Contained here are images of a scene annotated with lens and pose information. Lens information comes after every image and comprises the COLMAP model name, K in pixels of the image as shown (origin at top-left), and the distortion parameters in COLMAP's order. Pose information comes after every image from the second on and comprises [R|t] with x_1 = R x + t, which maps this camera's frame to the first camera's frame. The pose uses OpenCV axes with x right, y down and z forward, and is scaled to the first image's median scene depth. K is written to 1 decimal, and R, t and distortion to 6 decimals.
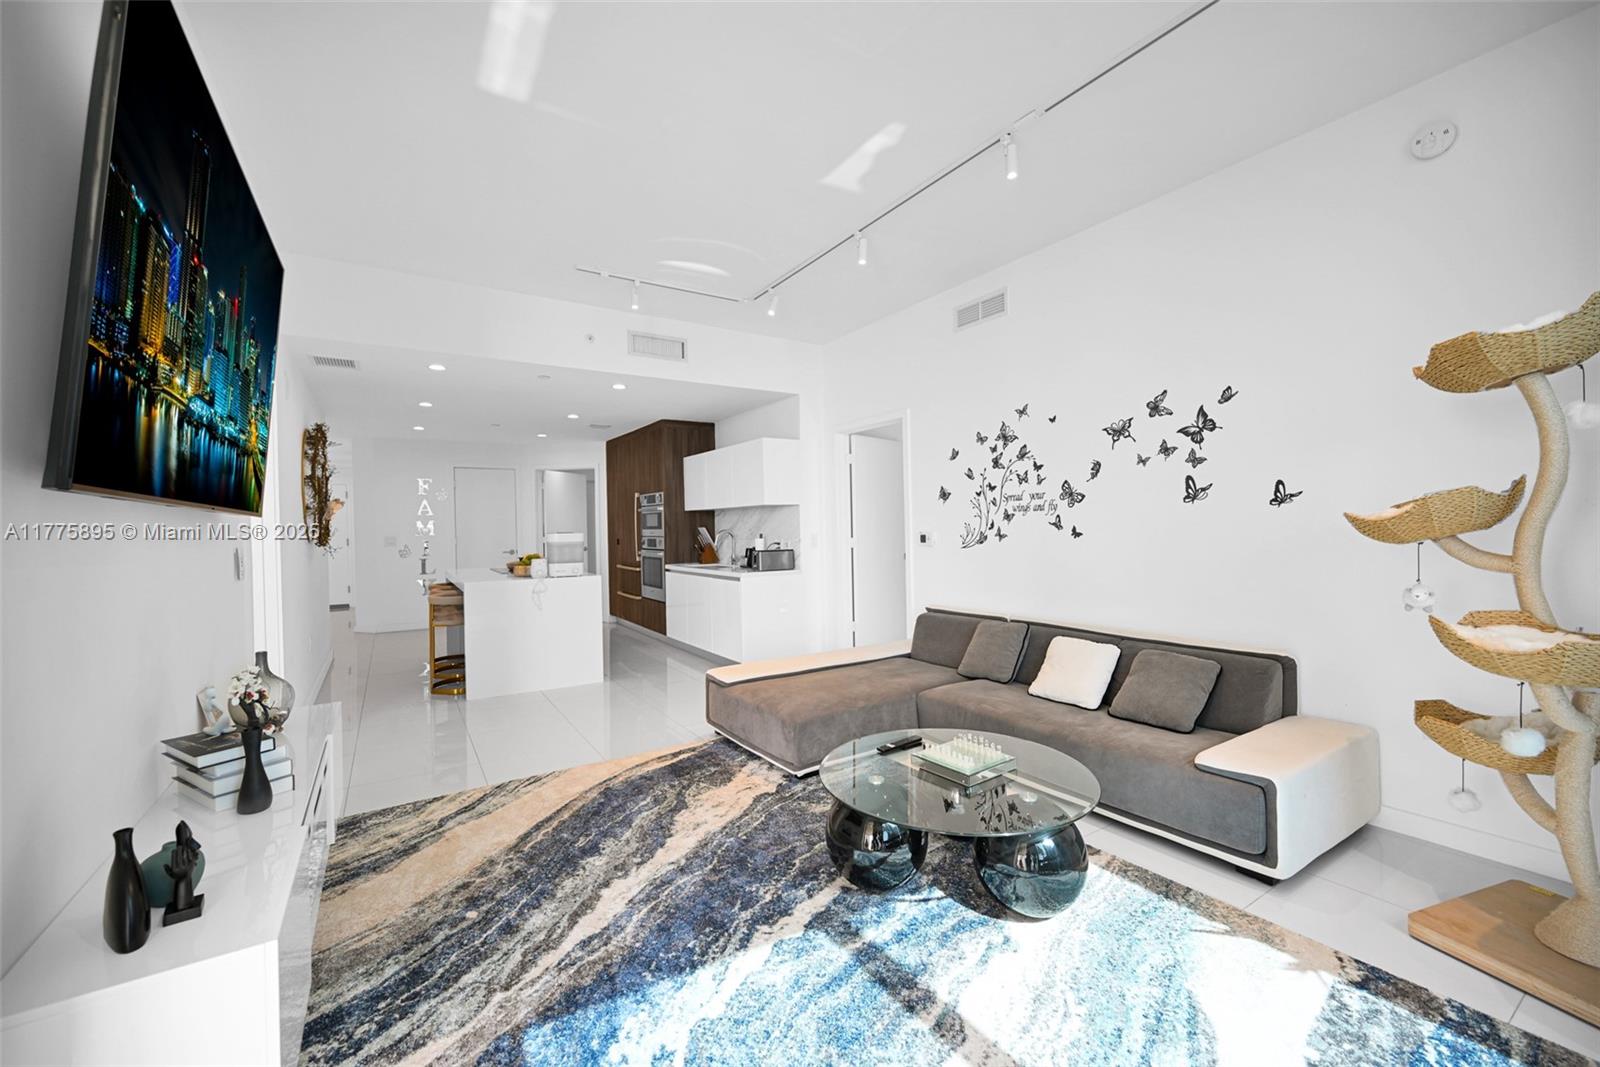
lens RADIAL K [[644.5, 0, 800.0], [0, 644.5, 533.5], [0, 0, 1]] dist [0.000358, 0.000006]
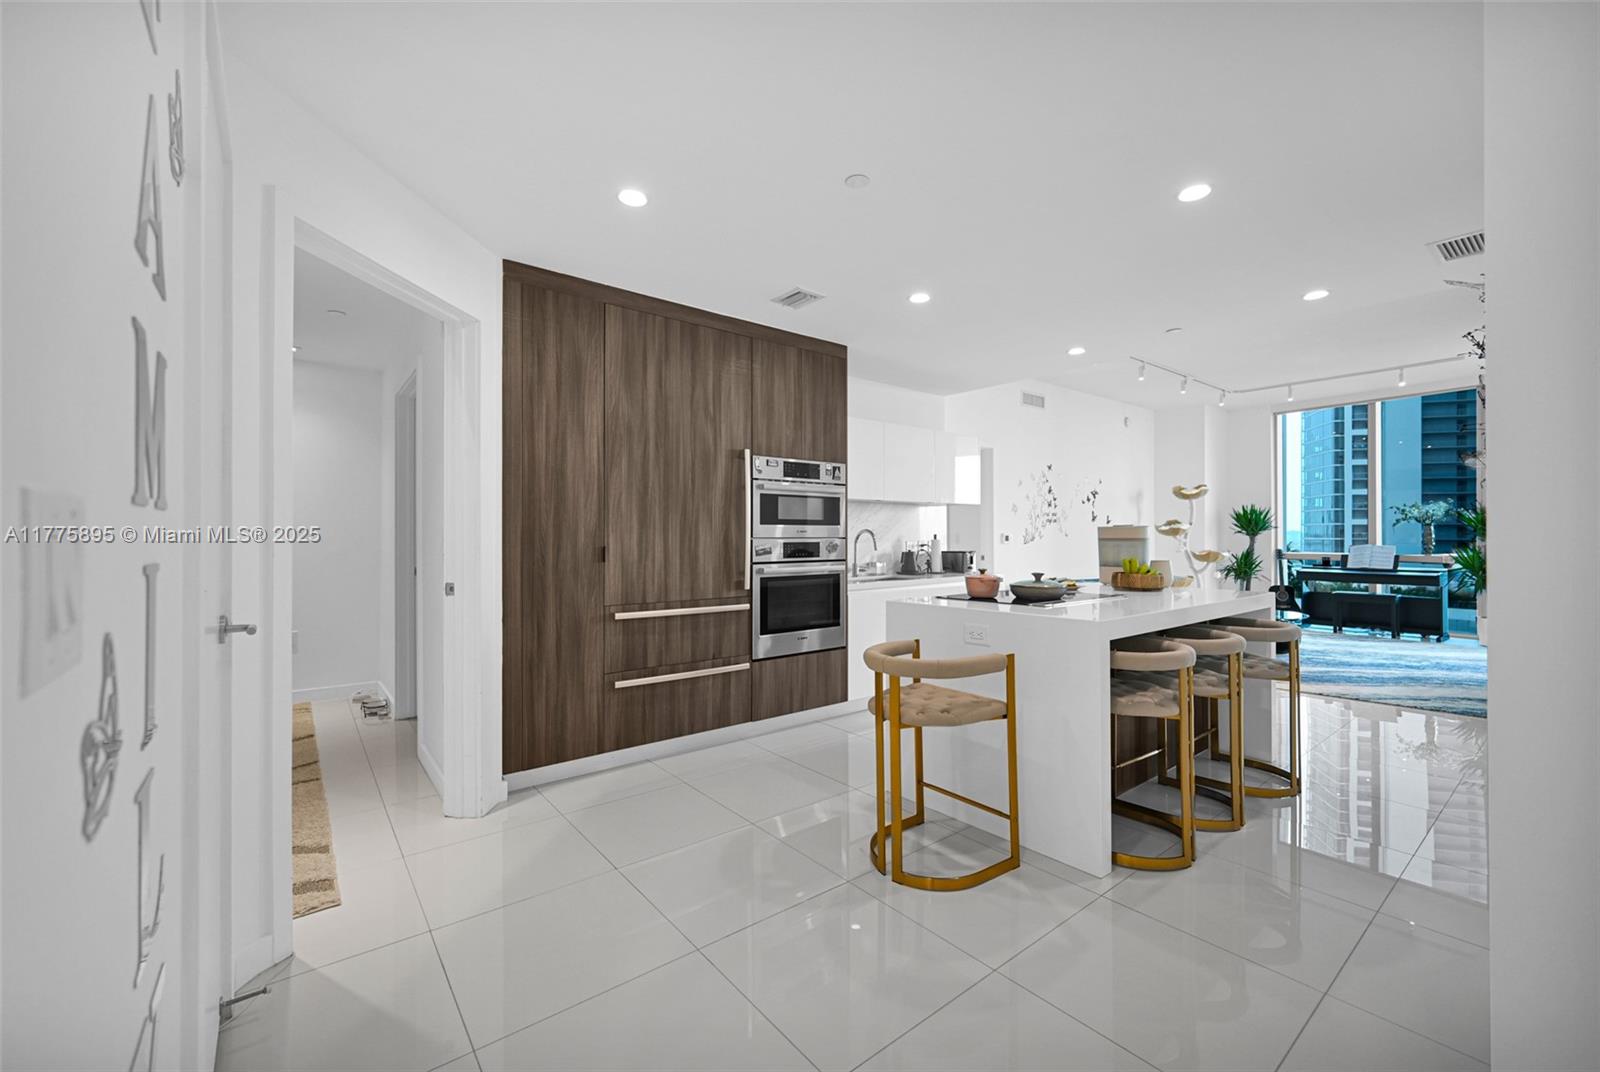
lens RADIAL K [[648.4, 0, 800.0], [0, 648.4, 536.0], [0, 0, 1]] dist [-0.000176, -0.000007]
pose [[-0.099935, 0.015307, 0.994876, -1.353530], [0.014961, 0.999792, -0.013880, 0.018259], [-0.994881, 0.013497, -0.100144, 1.822701]]
